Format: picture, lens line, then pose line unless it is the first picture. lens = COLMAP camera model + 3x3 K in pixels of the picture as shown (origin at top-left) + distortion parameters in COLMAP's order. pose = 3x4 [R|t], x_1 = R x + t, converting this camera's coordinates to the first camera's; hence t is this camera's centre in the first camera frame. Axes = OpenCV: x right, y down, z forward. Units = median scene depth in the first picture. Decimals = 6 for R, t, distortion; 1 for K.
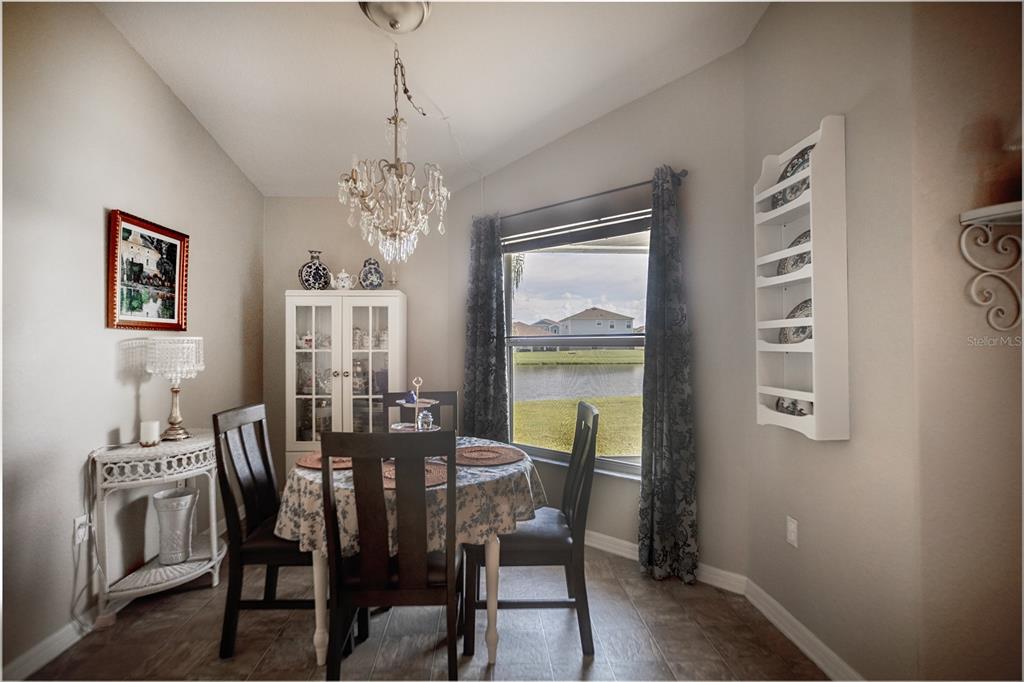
lens RADIAL K [[485.7, 0, 515.2], [0, 485.7, 337.8], [0, 0, 1]] dist [-0.023645, 0.000223]
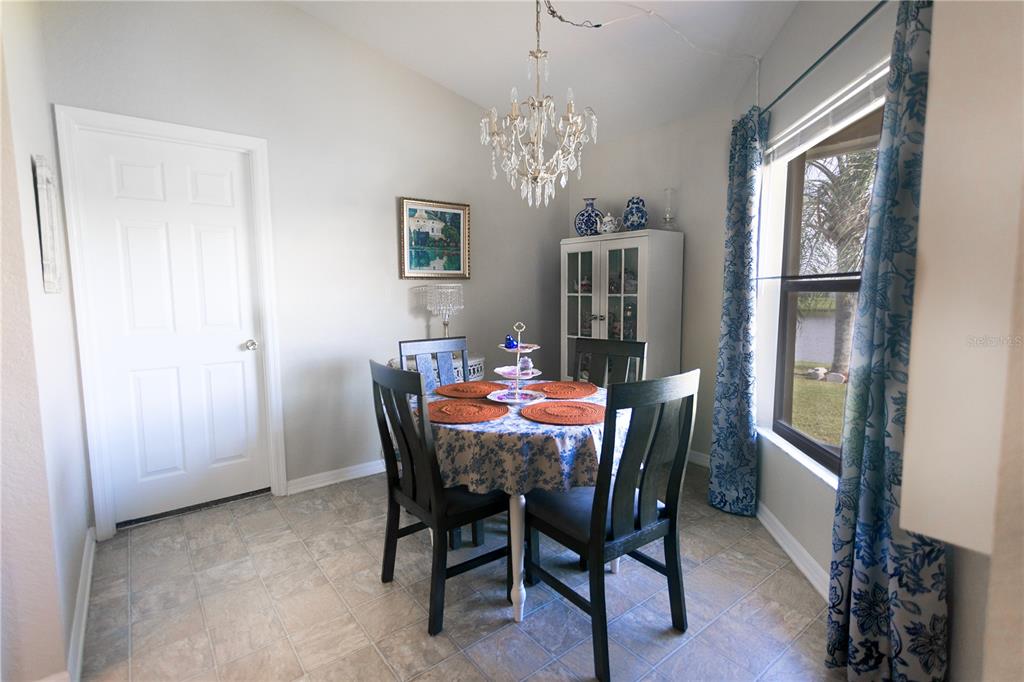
lens RADIAL K [[489.3, 0, 509.0], [0, 489.3, 333.9], [0, 0, 1]] dist [-0.005783, -0.000076]
pose [[0.568160, 0.071895, -0.819771, 0.512621], [0.016243, 0.995002, 0.098521, 0.004601], [0.822757, -0.069291, 0.564153, 0.346269]]
